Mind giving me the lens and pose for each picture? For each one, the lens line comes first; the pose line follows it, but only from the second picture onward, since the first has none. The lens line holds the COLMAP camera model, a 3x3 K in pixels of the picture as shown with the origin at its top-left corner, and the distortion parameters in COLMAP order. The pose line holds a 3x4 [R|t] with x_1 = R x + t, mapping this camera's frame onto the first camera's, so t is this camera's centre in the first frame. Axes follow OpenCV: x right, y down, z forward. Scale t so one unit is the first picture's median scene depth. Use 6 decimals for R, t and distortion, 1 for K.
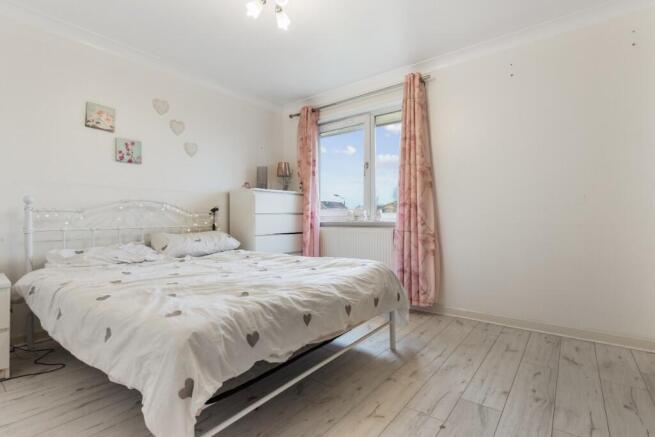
lens RADIAL K [[315.6, 0, 324.4], [0, 315.6, 216.5], [0, 0, 1]] dist [0.001336, 0.000216]
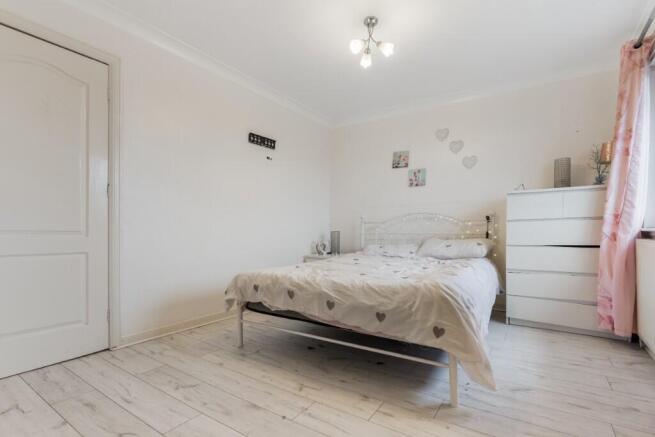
lens RADIAL K [[304.0, 0, 333.4], [0, 304.0, 229.5], [0, 0, 1]] dist [0.003972, 0.000693]
pose [[0.109655, 0.007261, -0.993943, 0.663922], [0.013532, 0.999870, 0.008797, 0.002336], [0.993878, -0.014414, 0.109543, 0.490302]]
